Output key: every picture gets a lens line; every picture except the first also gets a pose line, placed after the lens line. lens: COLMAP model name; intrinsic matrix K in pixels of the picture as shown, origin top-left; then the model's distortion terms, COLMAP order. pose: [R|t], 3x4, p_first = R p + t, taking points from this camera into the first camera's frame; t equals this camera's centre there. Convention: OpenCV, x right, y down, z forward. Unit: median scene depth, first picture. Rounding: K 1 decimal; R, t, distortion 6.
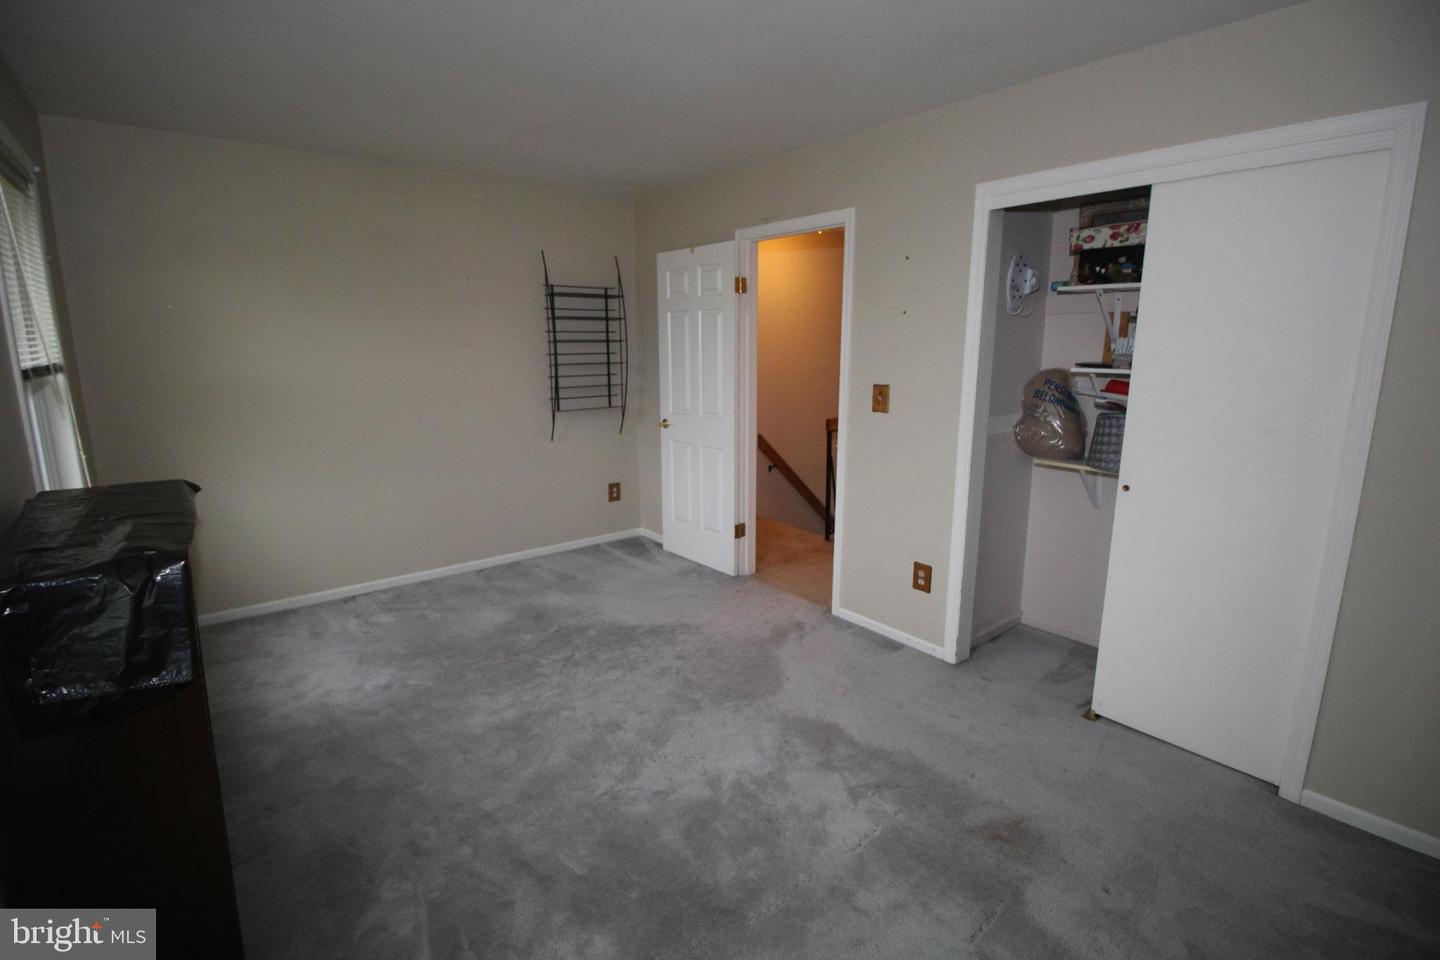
lens RADIAL K [[661.0, 0, 719.9], [0, 661.0, 468.9], [0, 0, 1]] dist [-0.024352, -0.005984]
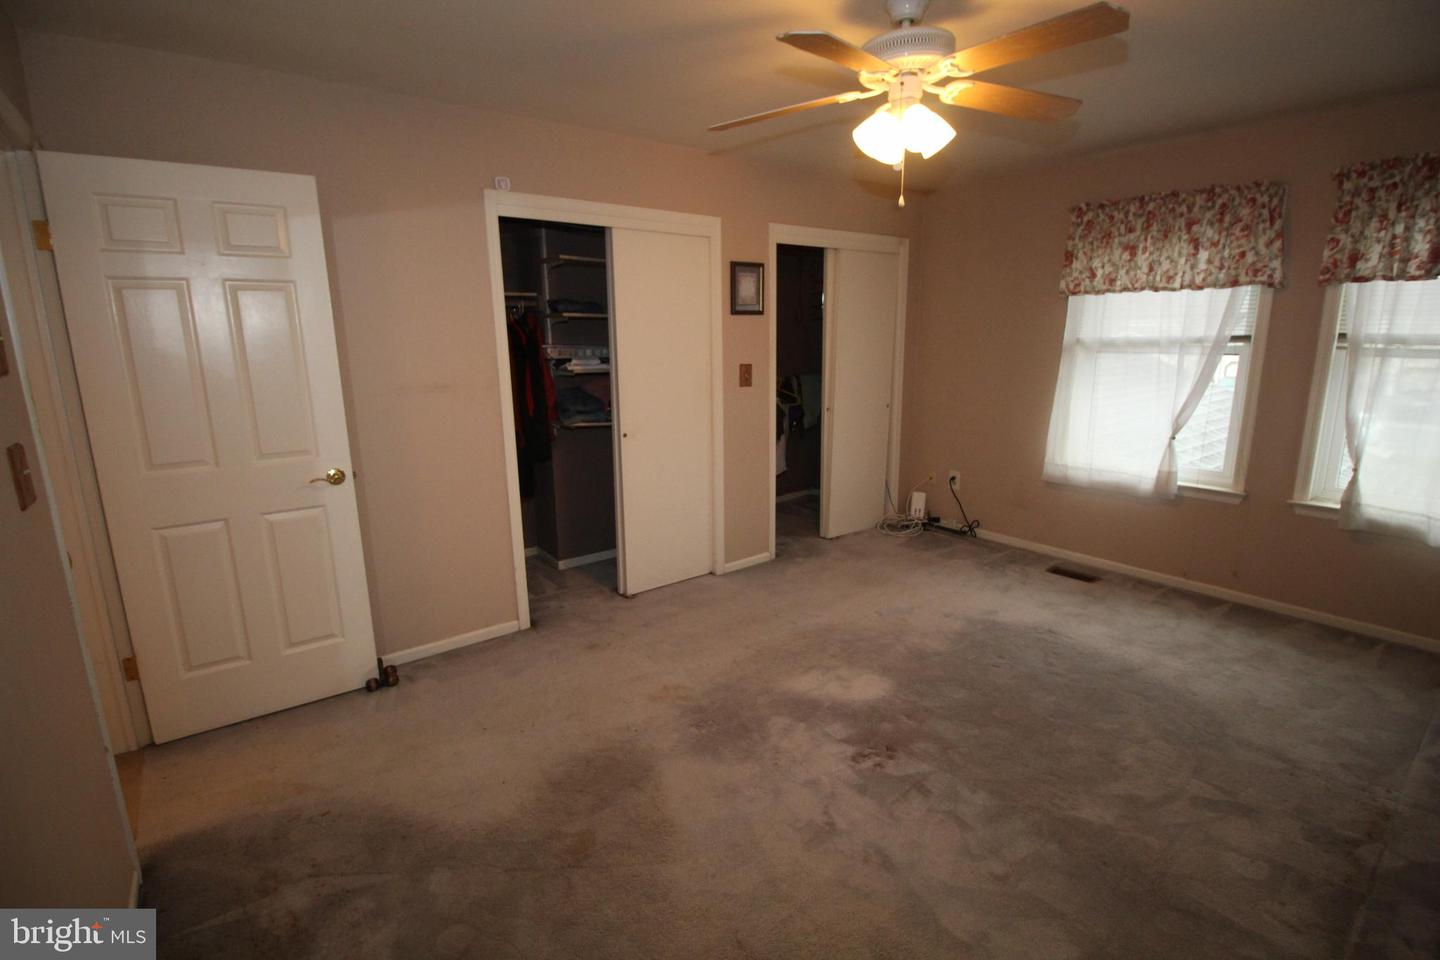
lens RADIAL K [[661.0, 0, 717.0], [0, 661.0, 476.1], [0, 0, 1]] dist [-0.024352, -0.005984]
pose [[0.014160, -0.205546, 0.978545, -0.677102], [0.190733, 0.961229, 0.199149, -0.110083], [-0.981540, 0.183821, 0.052816, 0.587285]]
